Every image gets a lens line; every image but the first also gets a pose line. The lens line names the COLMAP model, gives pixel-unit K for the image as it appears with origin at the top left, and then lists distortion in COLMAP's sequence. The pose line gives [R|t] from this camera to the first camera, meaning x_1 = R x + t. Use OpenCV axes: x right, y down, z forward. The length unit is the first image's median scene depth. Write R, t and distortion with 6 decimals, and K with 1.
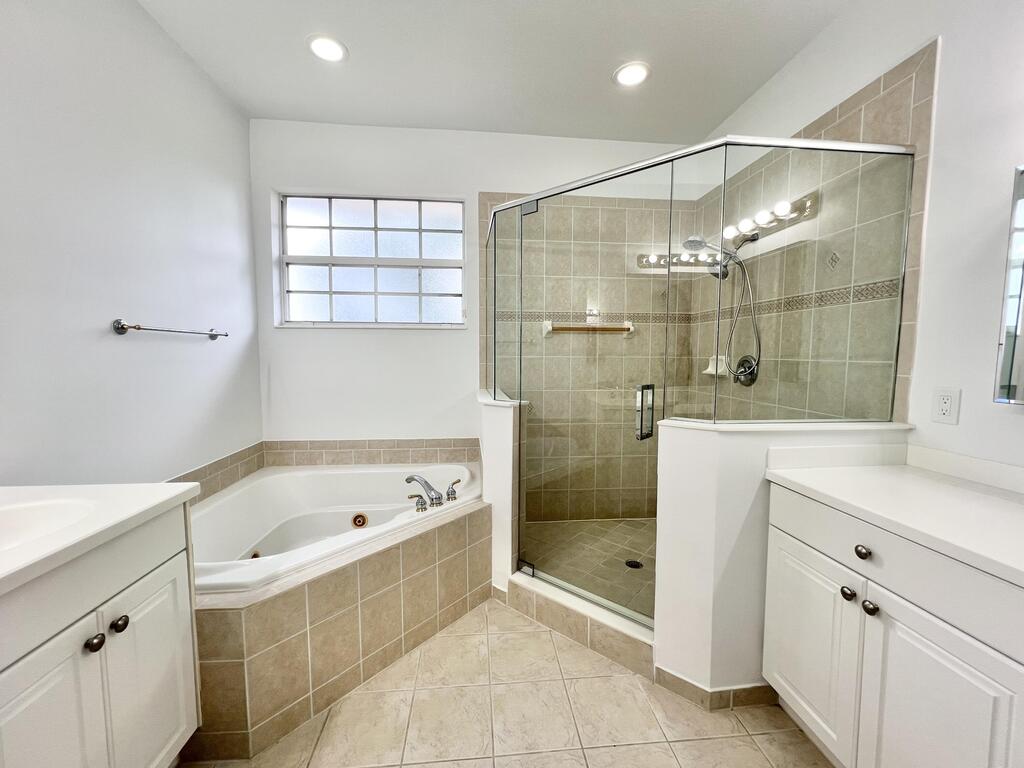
lens RADIAL K [[409.9, 0, 511.0], [0, 409.9, 387.0], [0, 0, 1]] dist [-0.007665, 0.000796]
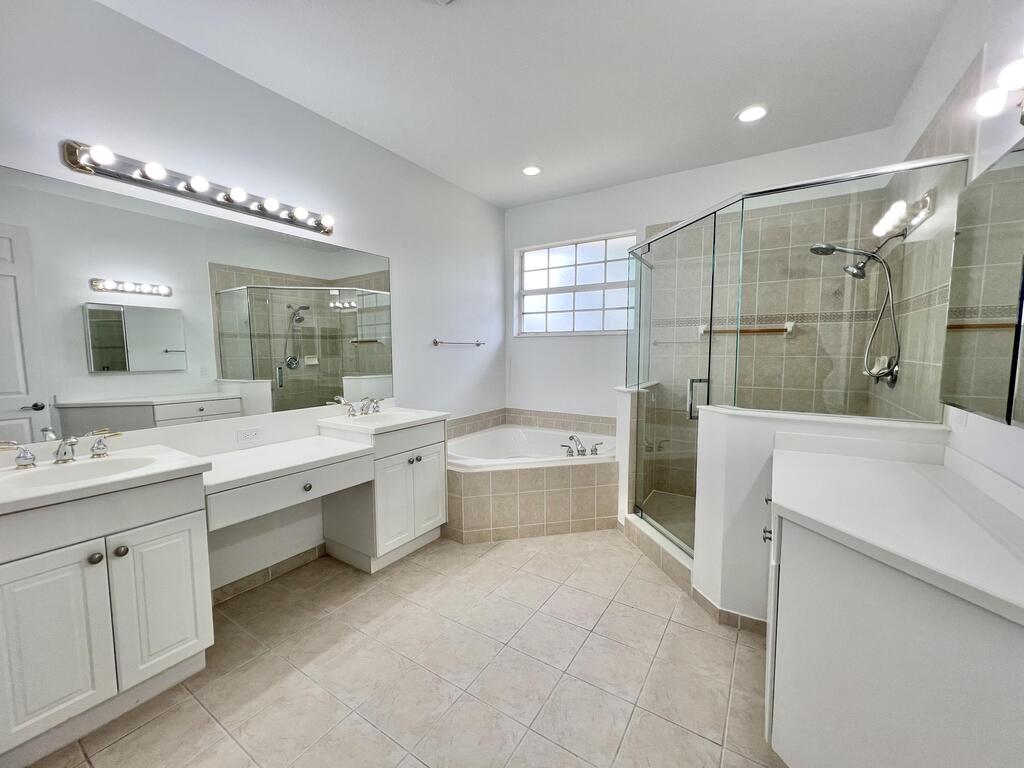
lens RADIAL K [[409.4, 0, 511.1], [0, 409.4, 384.9], [0, 0, 1]] dist [0.000823, -0.000089]
pose [[0.788499, 0.046825, -0.613250, 0.511898], [-0.042413, 0.998864, 0.021736, 0.008606], [0.613571, 0.008871, 0.789589, -0.338099]]
